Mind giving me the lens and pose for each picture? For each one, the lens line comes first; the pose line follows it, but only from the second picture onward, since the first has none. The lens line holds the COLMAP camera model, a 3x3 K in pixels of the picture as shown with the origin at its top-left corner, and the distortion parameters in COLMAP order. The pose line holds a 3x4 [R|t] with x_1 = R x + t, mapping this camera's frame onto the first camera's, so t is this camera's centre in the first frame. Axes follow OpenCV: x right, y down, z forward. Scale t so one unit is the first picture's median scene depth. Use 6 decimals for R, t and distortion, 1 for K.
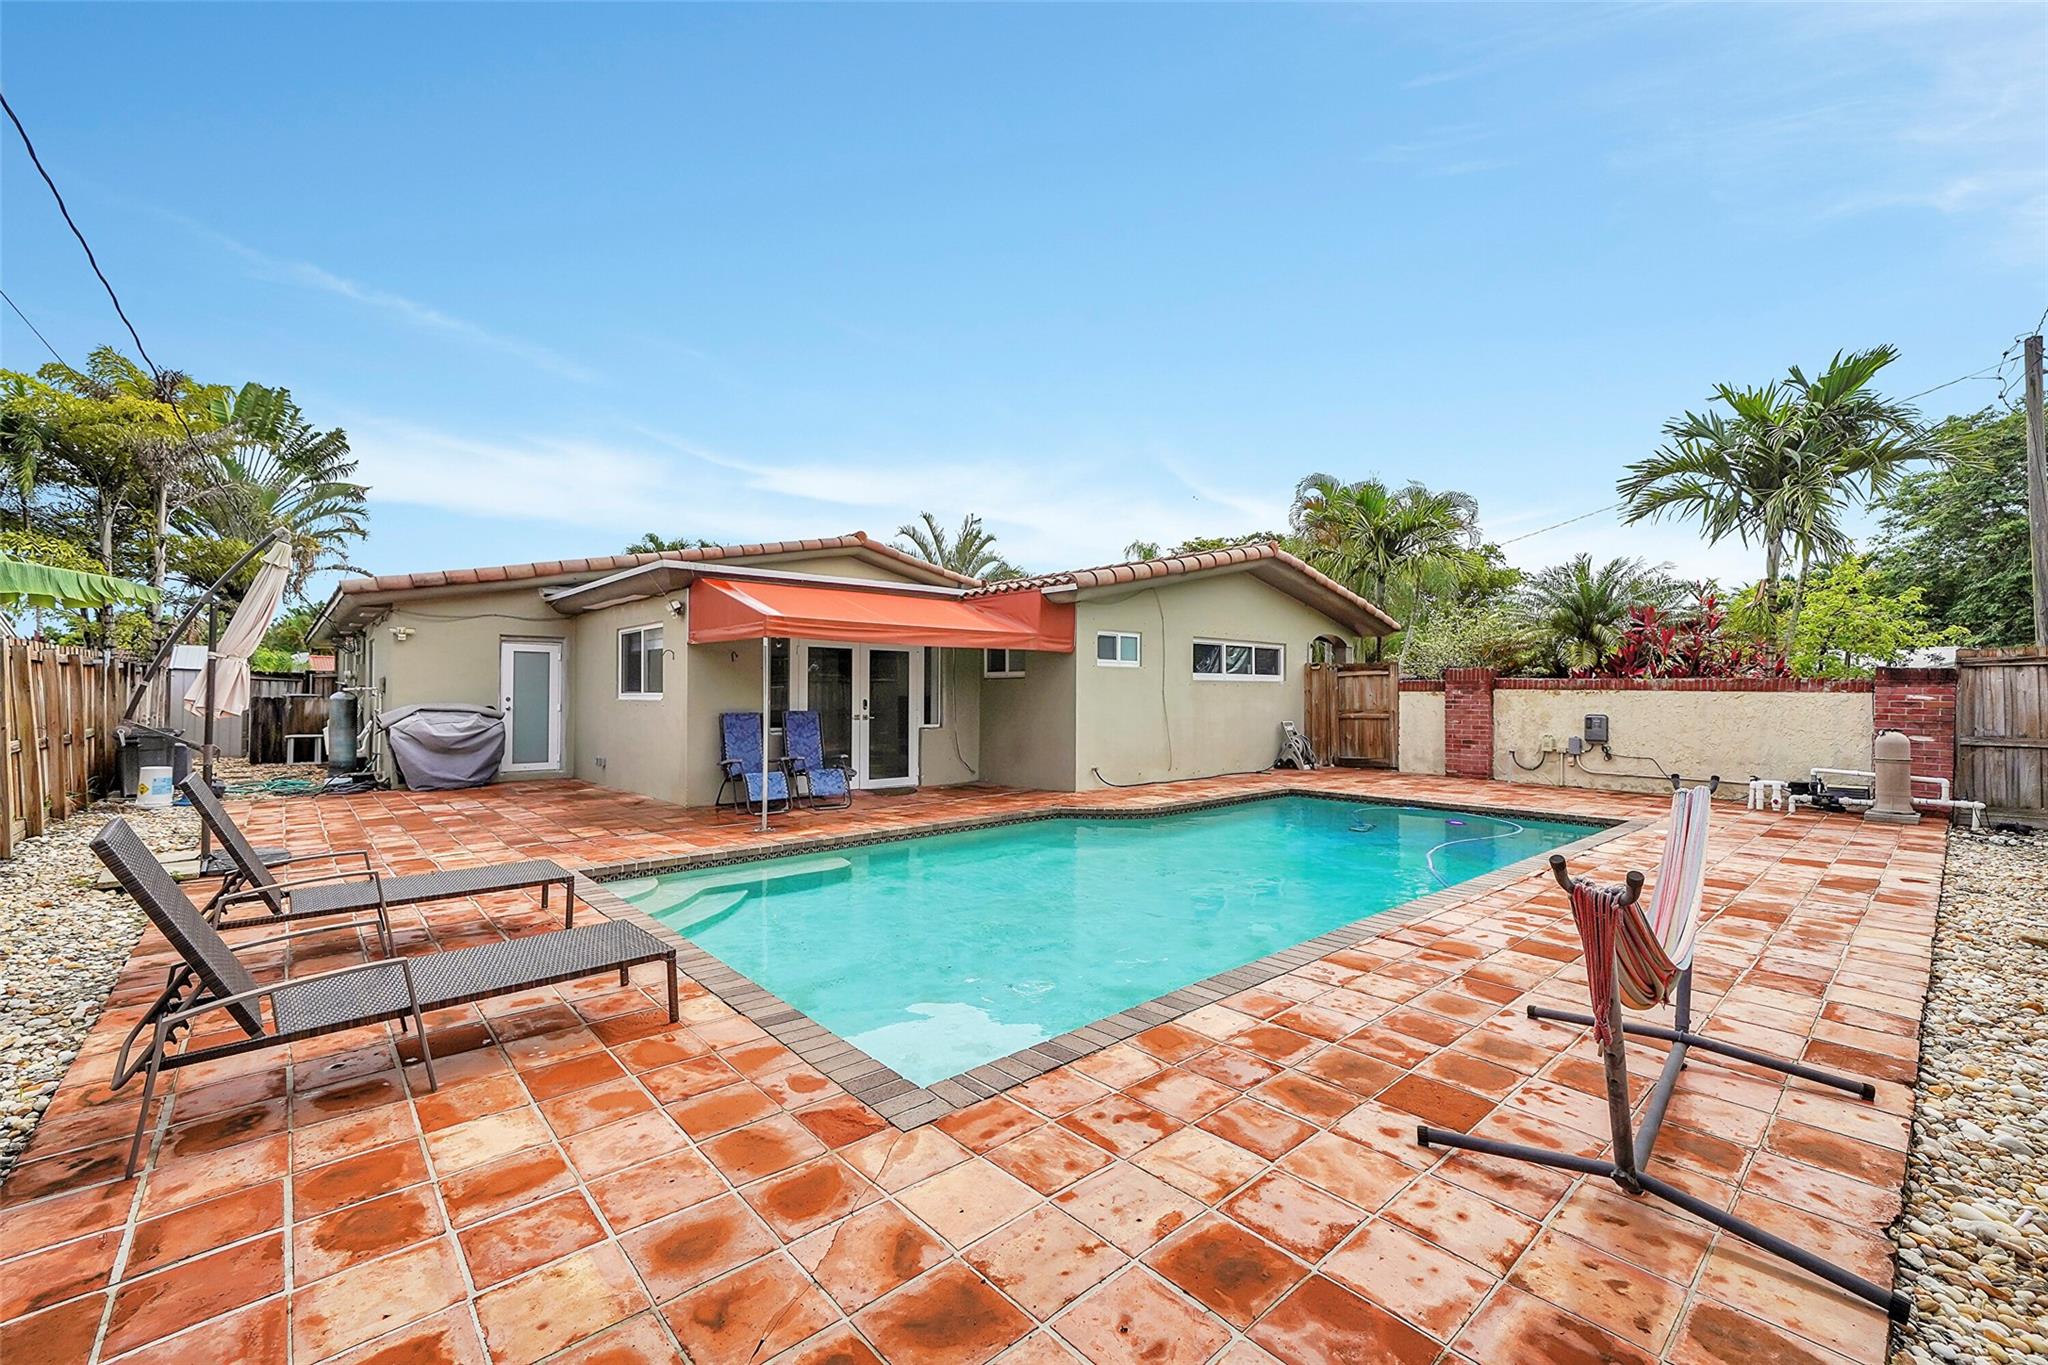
lens RADIAL K [[821.5, 0, 1020.2], [0, 821.5, 673.6], [0, 0, 1]] dist [-0.000721, 0.000879]
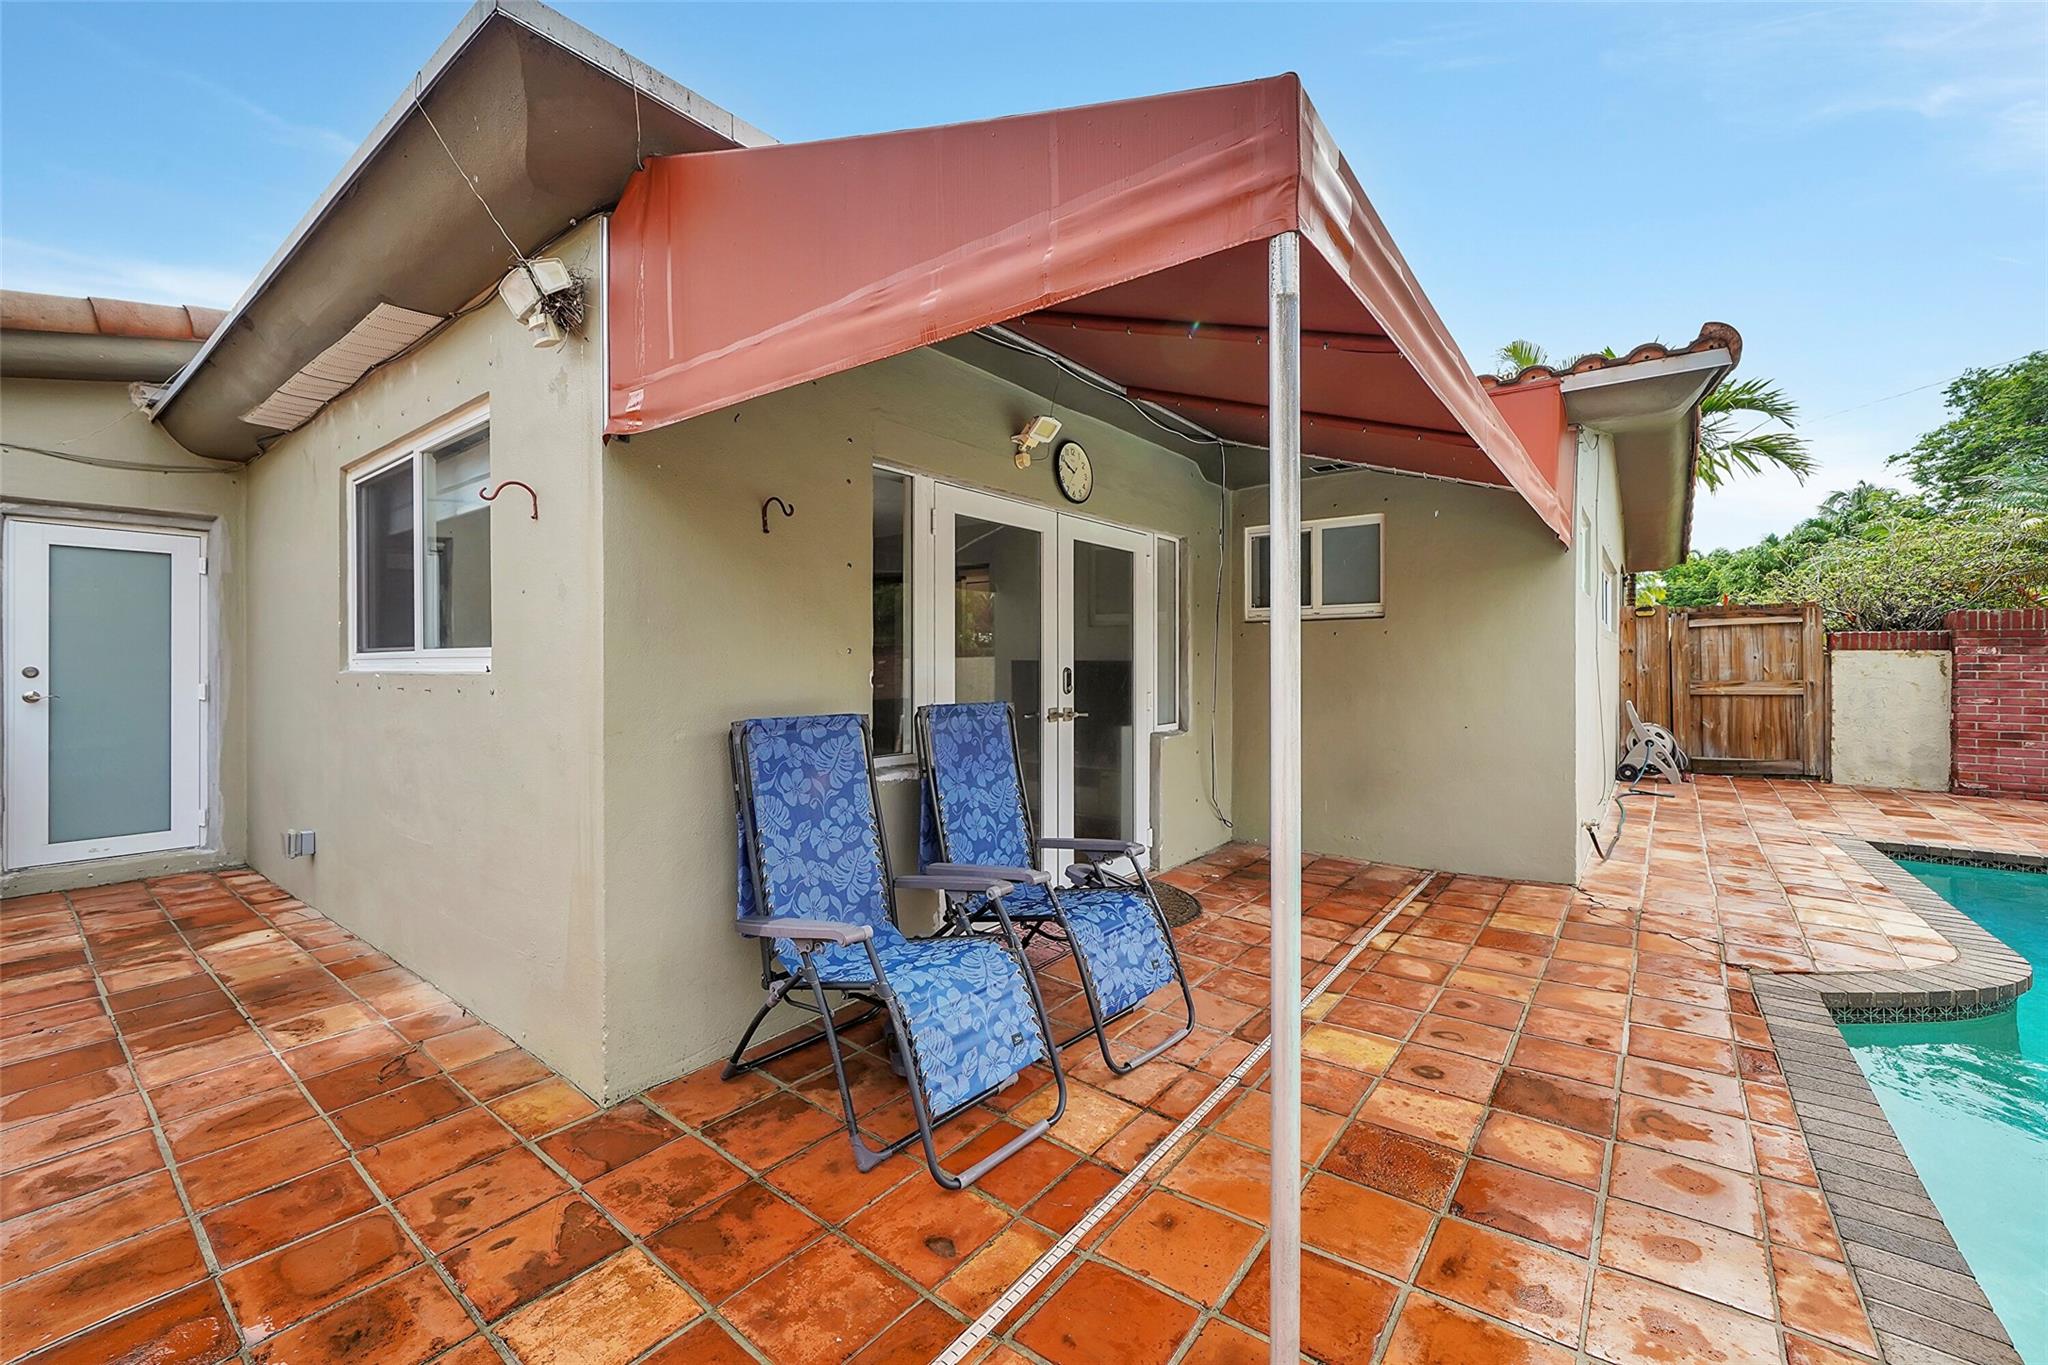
lens RADIAL K [[821.5, 0, 1029.7], [0, 821.5, 657.8], [0, 0, 1]] dist [-0.000721, 0.000879]
pose [[0.984053, -0.002929, 0.177850, -0.261798], [-0.000452, 0.999820, 0.018969, 0.018476], [-0.177874, -0.018747, 0.983875, 0.595118]]
